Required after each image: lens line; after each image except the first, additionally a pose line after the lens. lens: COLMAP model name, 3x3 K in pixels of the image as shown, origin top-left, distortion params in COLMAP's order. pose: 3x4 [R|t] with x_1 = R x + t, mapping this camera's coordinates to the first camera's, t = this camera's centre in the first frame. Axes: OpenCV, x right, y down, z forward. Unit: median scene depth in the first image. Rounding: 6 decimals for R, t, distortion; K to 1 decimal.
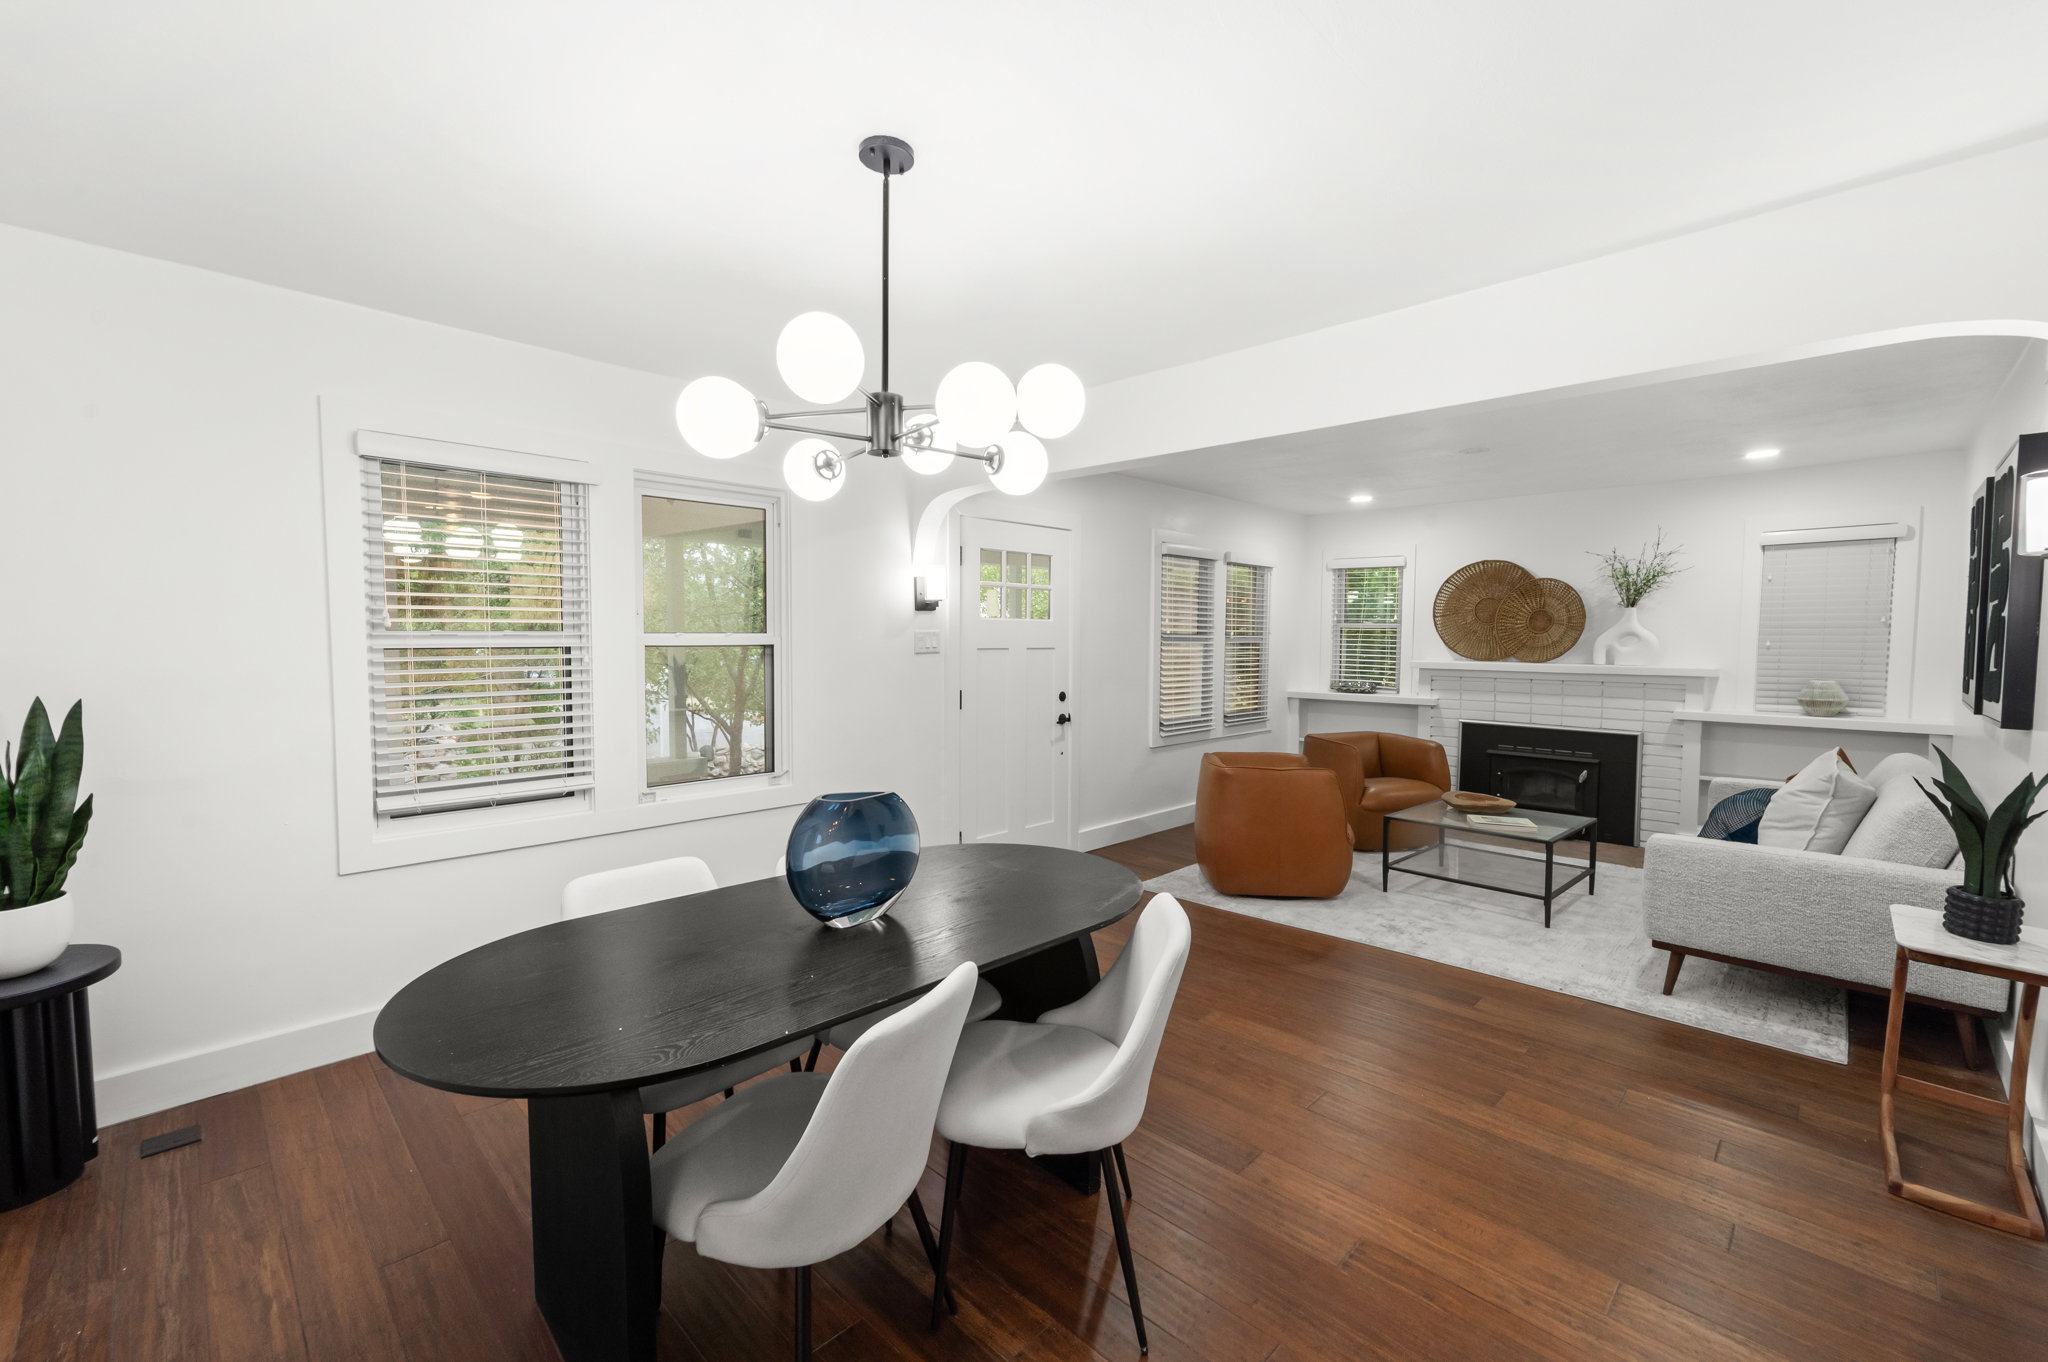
lens RADIAL K [[897.4, 0, 1022.8], [0, 897.4, 682.5], [0, 0, 1]] dist [-0.000008, 0.000005]
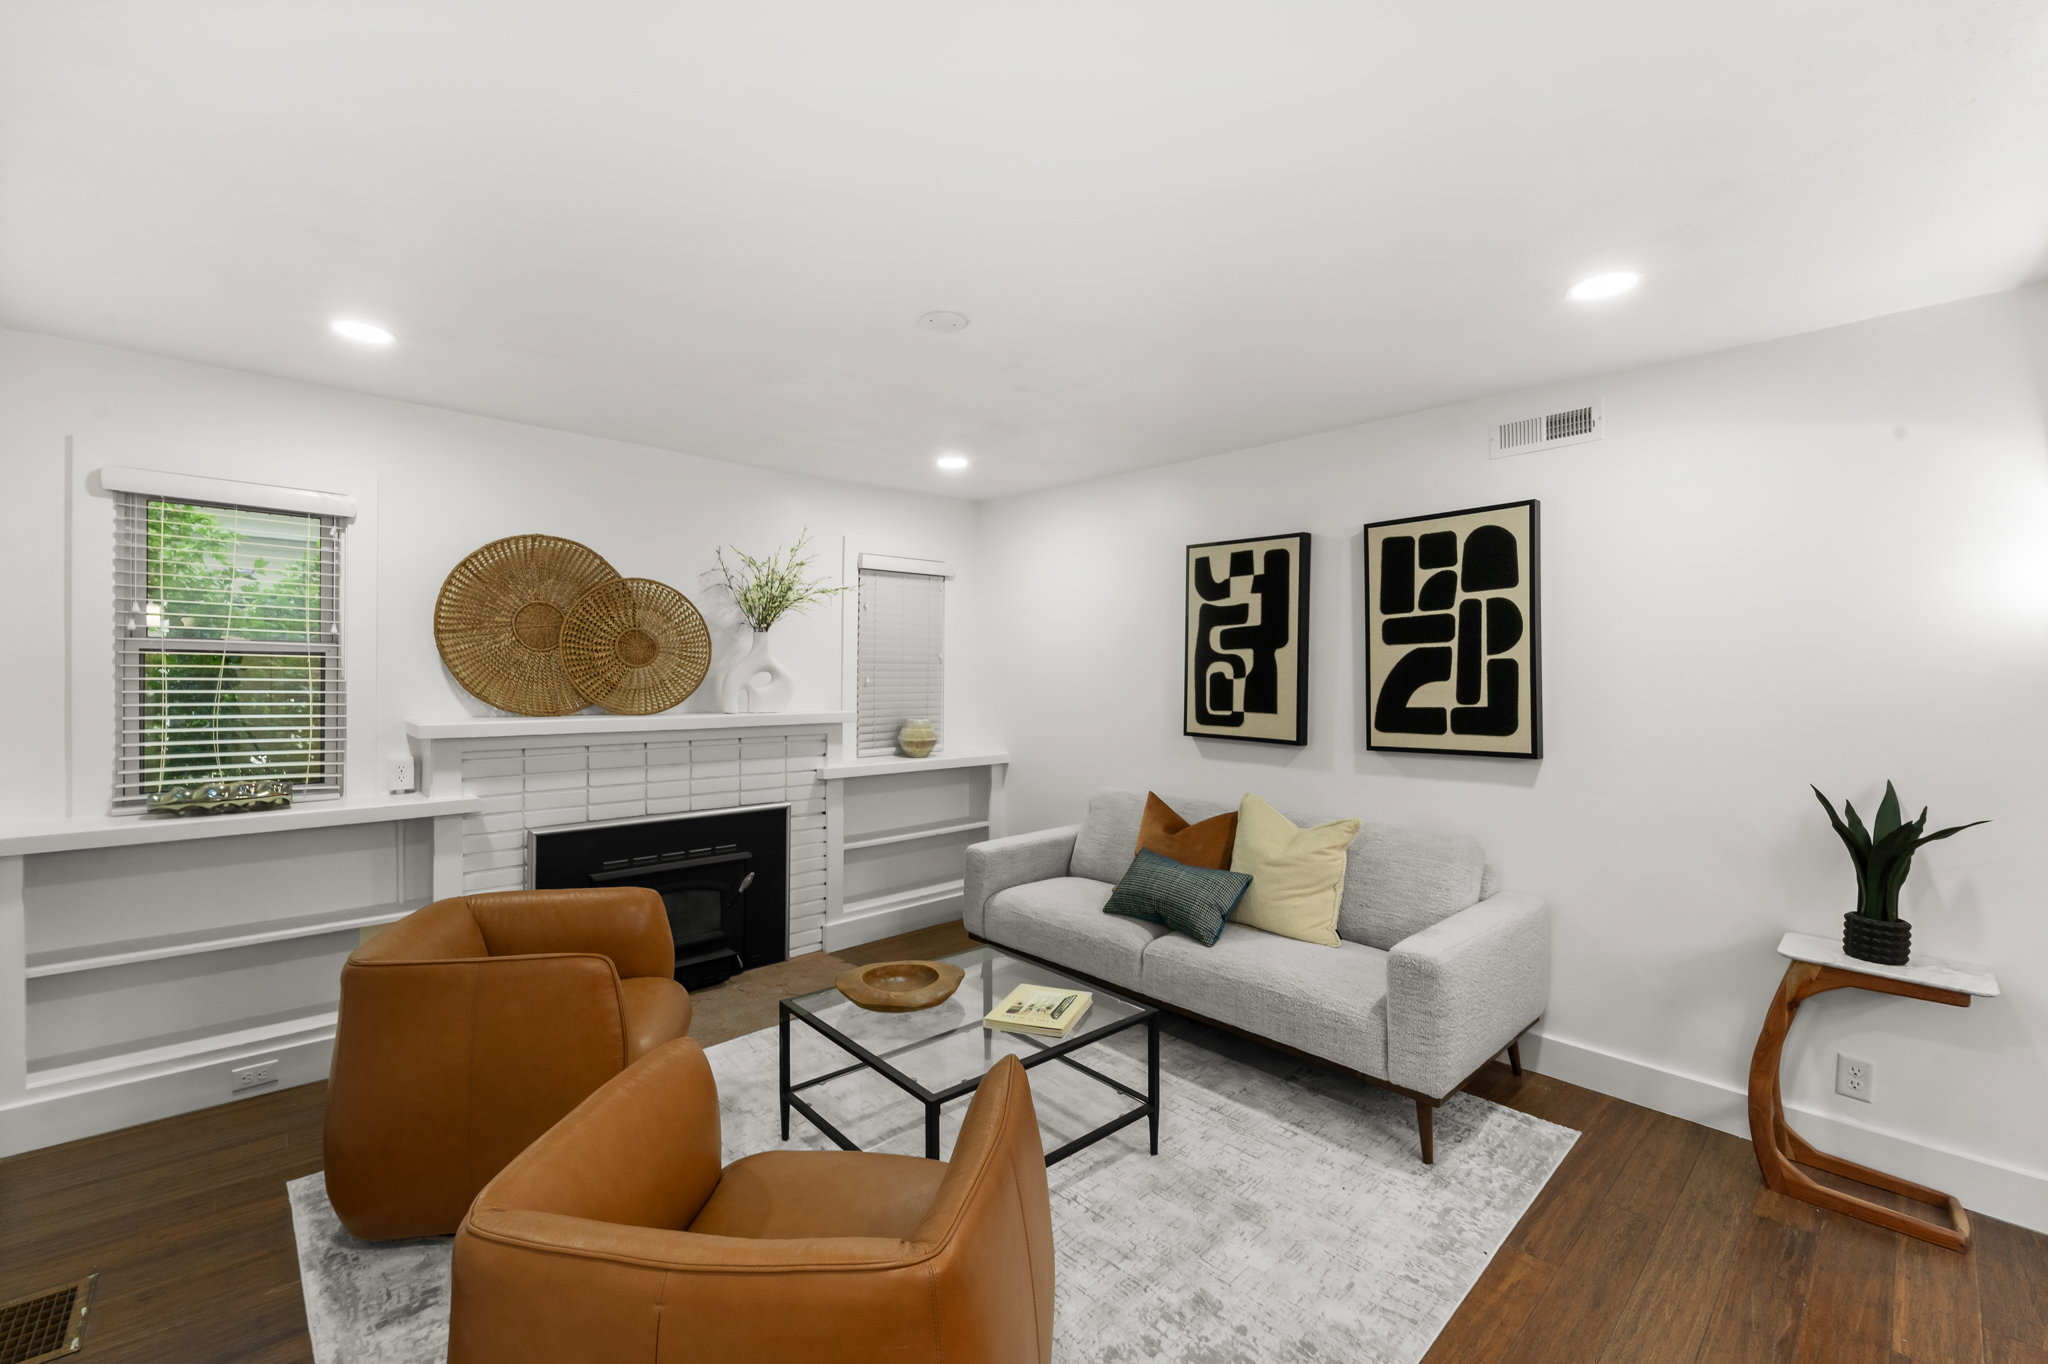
lens RADIAL K [[848.0, 0, 1023.6], [0, 848.0, 675.5], [0, 0, 1]] dist [0.002812, -0.000950]
pose [[0.046176, -0.005465, 0.998918, 0.008090], [0.051272, 0.998680, 0.003094, -0.038842], [-0.997617, 0.051073, 0.046395, 0.738442]]
